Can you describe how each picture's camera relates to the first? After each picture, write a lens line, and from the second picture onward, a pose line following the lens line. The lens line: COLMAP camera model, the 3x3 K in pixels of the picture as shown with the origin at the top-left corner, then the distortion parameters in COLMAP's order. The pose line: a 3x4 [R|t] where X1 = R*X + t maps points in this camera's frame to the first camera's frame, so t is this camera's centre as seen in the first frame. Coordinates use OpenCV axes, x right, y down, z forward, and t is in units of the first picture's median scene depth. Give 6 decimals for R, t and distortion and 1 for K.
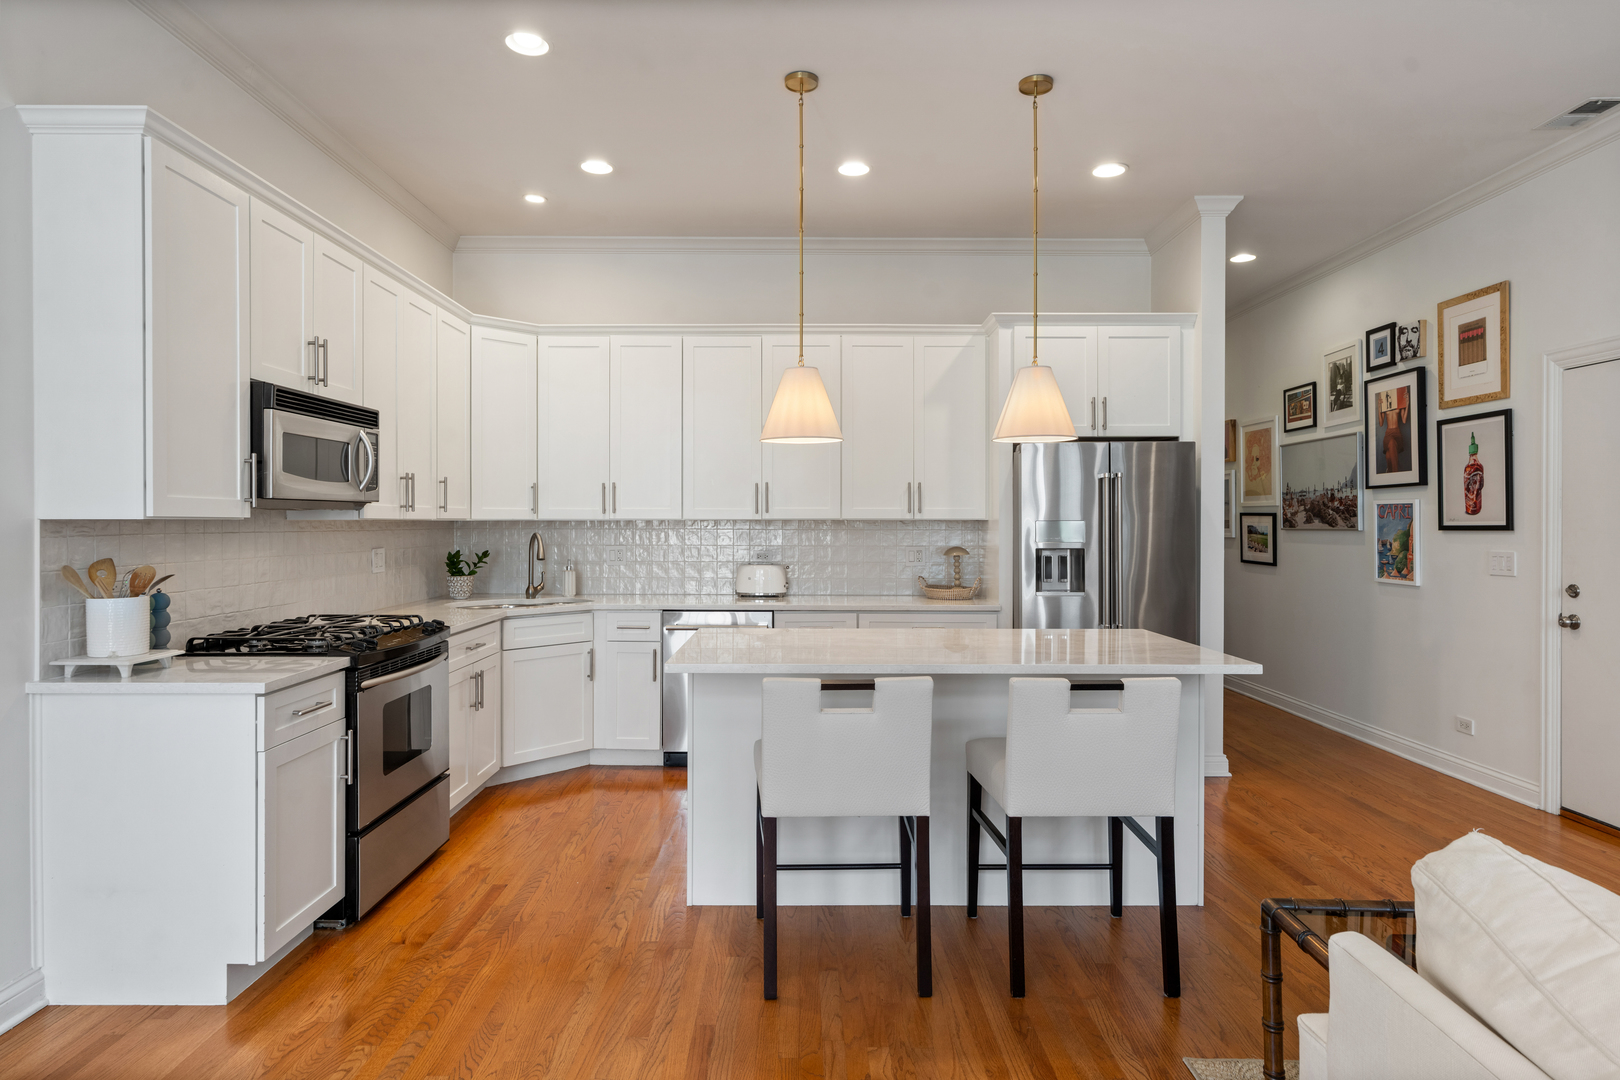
lens RADIAL K [[919.5, 0, 800.5], [0, 919.5, 527.3], [0, 0, 1]] dist [0.001738, 0.002395]
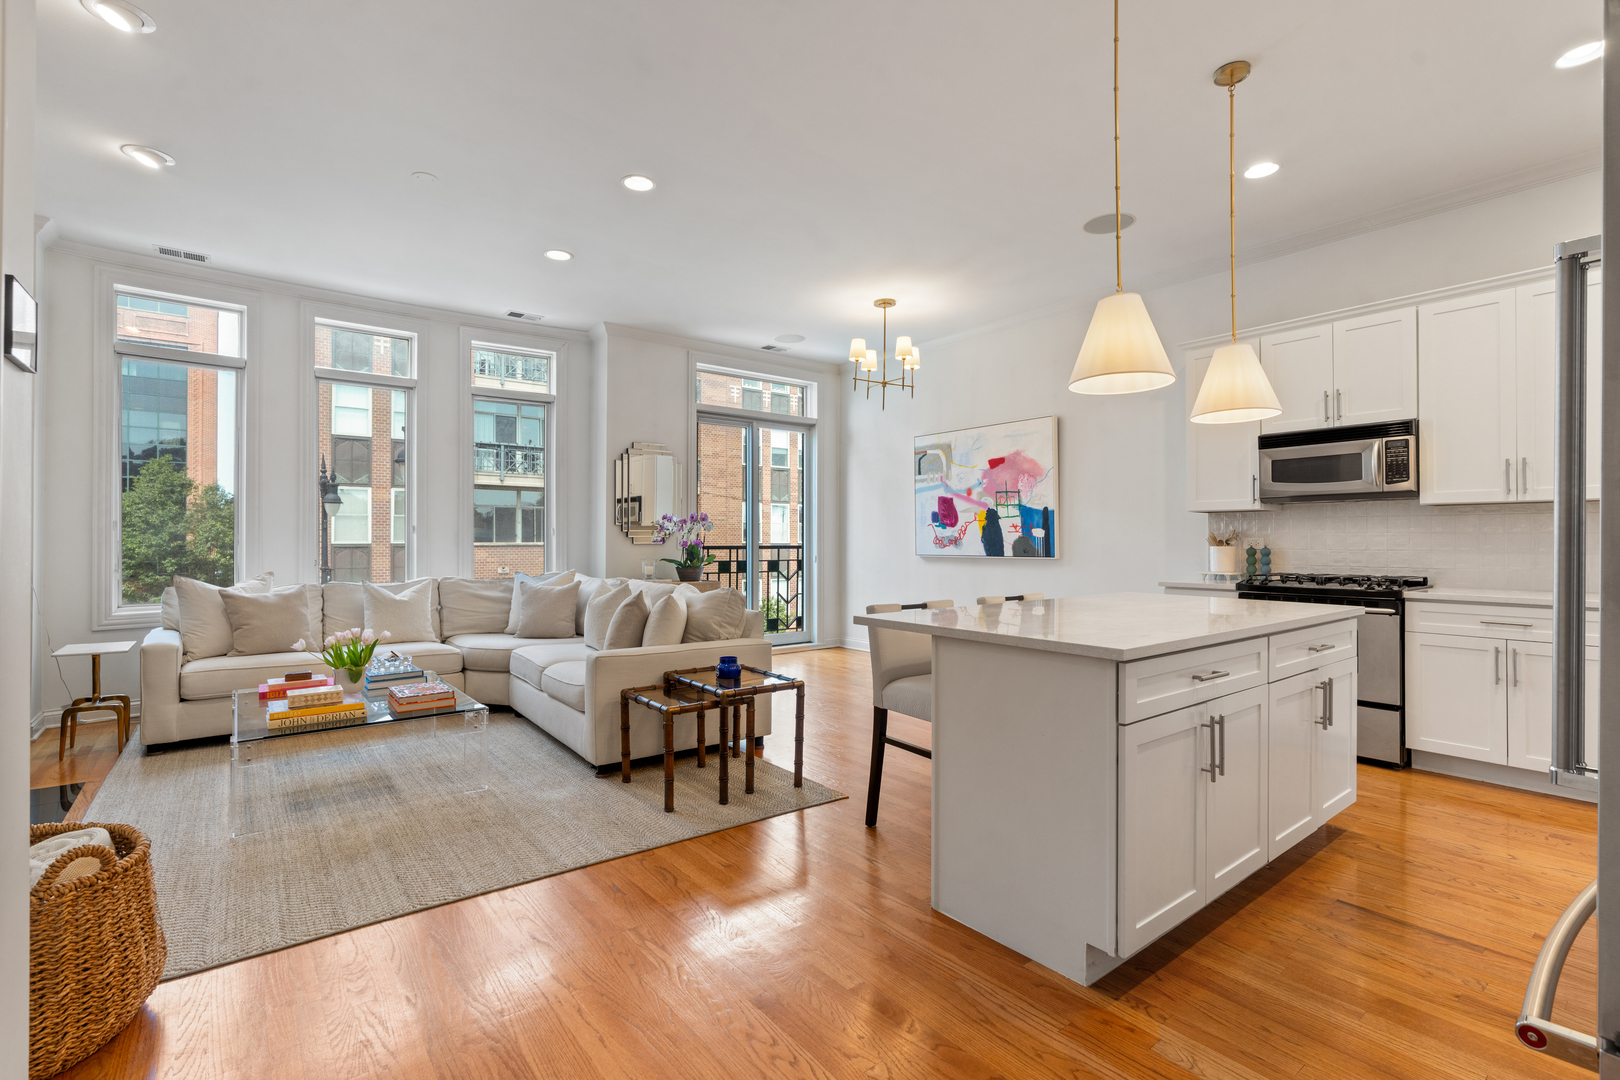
lens RADIAL K [[733.6, 0, 800.6], [0, 733.6, 535.9], [0, 0, 1]] dist [-0.010519, 0.003169]
pose [[-0.793237, -0.004164, -0.608899, 0.642161], [-0.003774, 0.999991, -0.001922, 0.031303], [0.608902, 0.000773, -0.793245, 0.980253]]
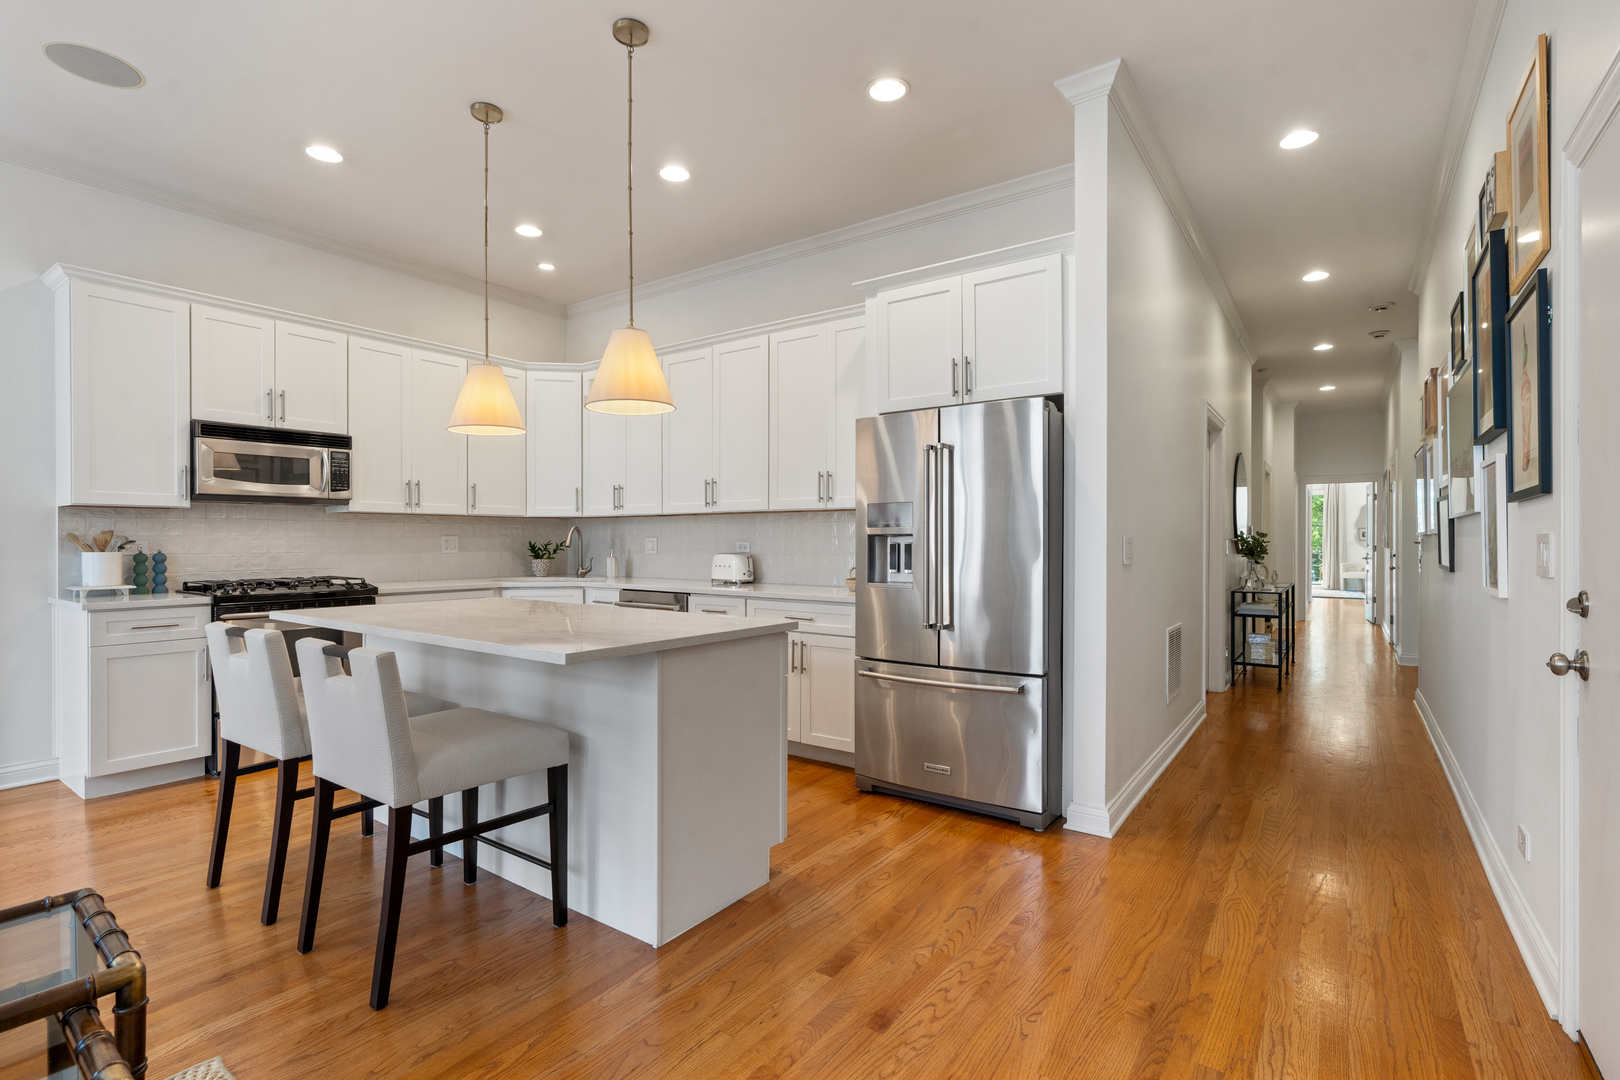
lens RADIAL K [[757.2, 0, 797.8], [0, 757.2, 544.4], [0, 0, 1]] dist [-0.008442, 0.003832]
pose [[0.807037, 0.002594, -0.590495, 0.616578], [-0.002549, 0.999996, 0.000909, 0.030835], [0.590495, 0.000771, 0.807041, 0.346409]]
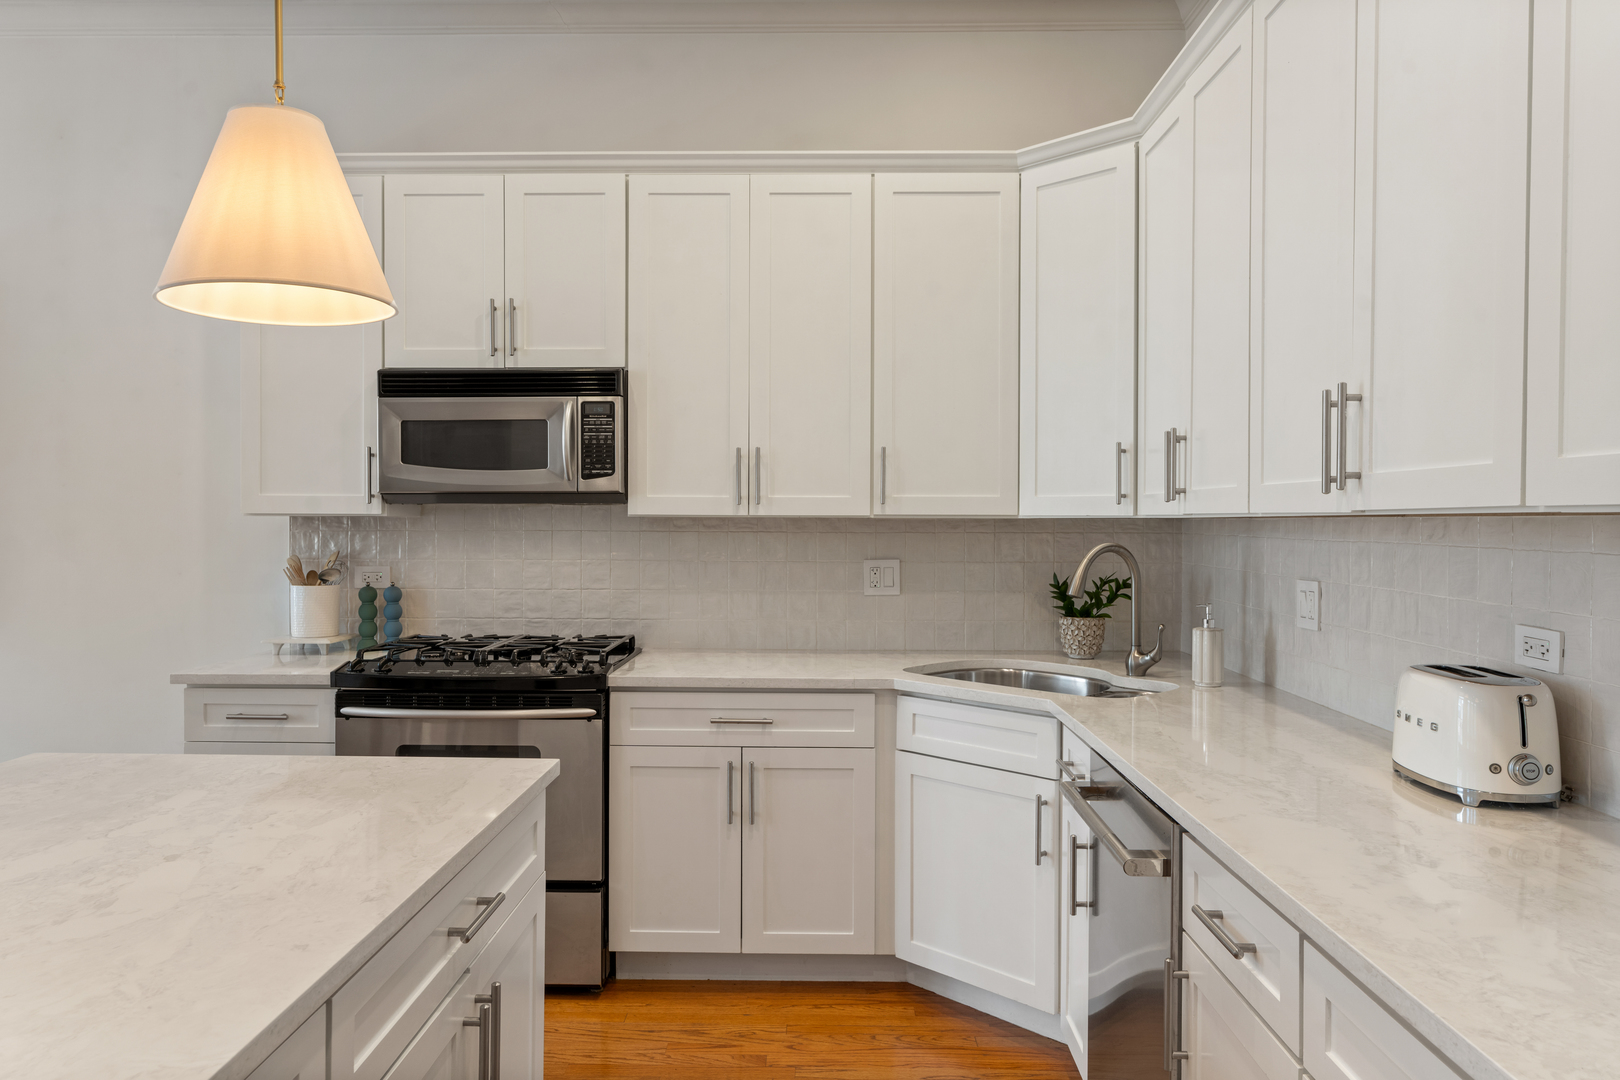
lens RADIAL K [[1116.1, 0, 799.2], [0, 1116.1, 527.9], [0, 0, 1]] dist [0.006821, 0.001533]
pose [[-0.025823, 0.006713, -0.999644, 0.334290], [-0.009485, 0.999931, 0.006960, -0.005008], [0.999622, 0.009662, -0.025758, 0.889338]]
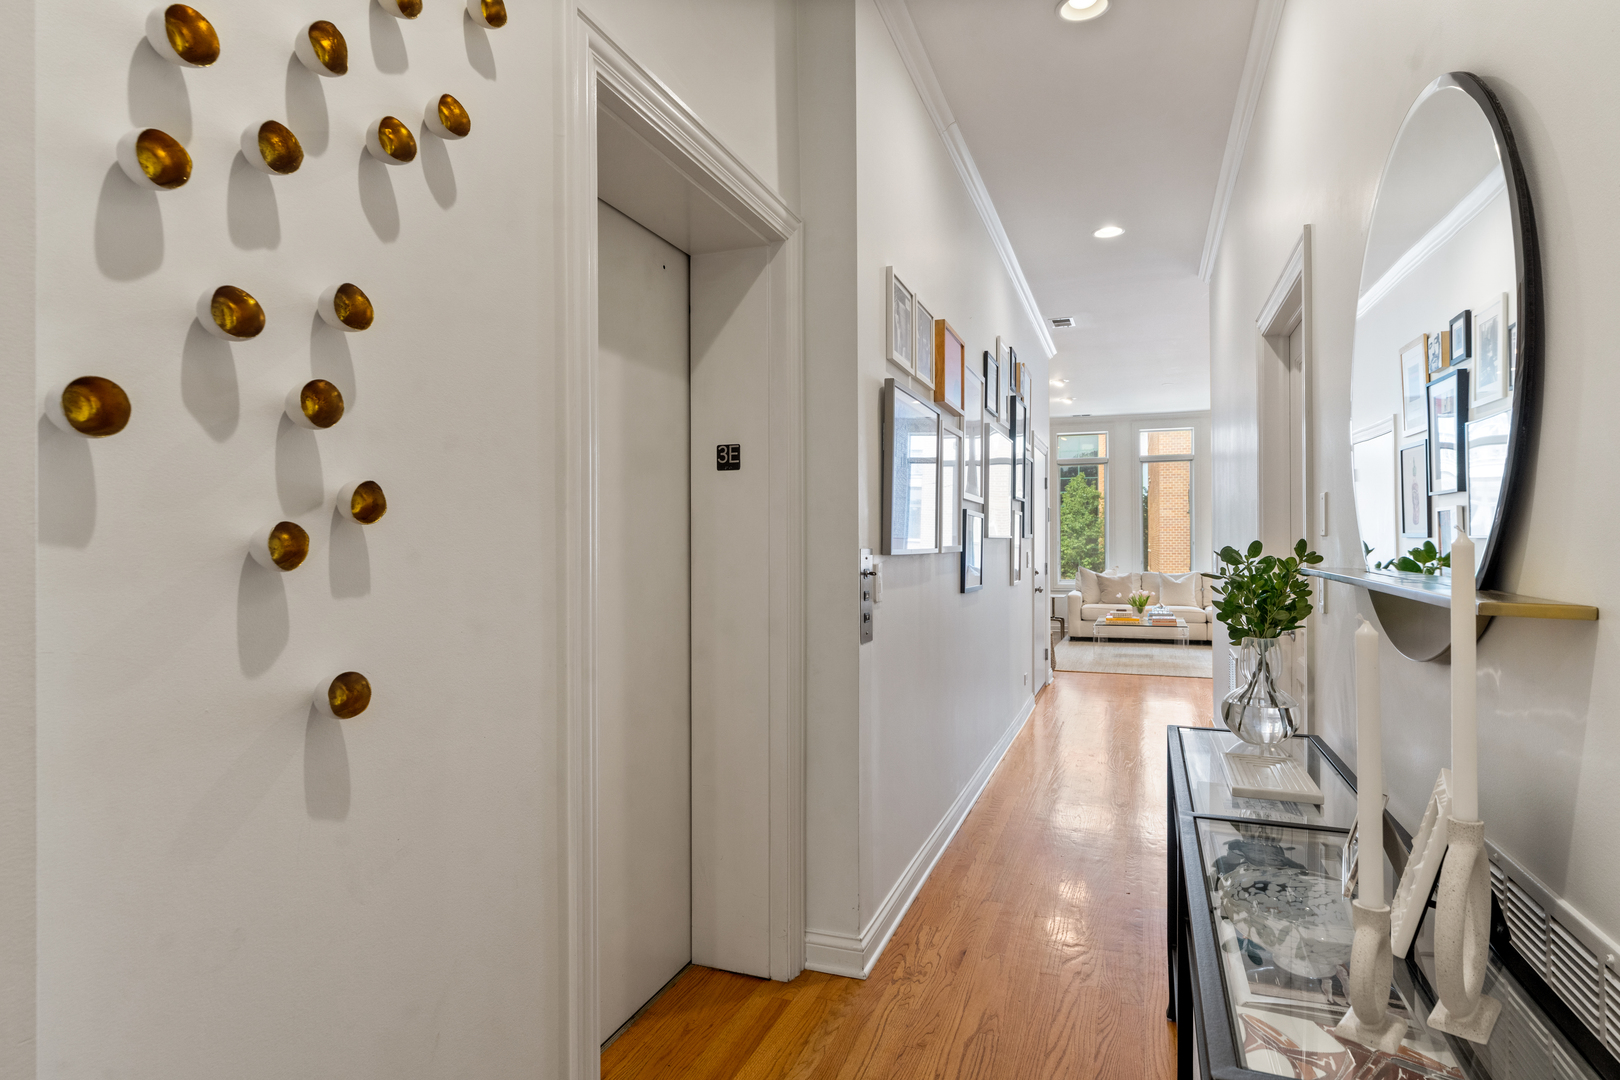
lens RADIAL K [[882.7, 0, 806.2], [0, 882.7, 531.8], [0, 0, 1]] dist [-0.001825, -0.001231]
pose [[-0.932482, 0.009059, 0.361102, 0.531023], [0.007120, 0.999952, -0.006698, -0.002655], [-0.361146, -0.003674, -0.932502, 2.323951]]
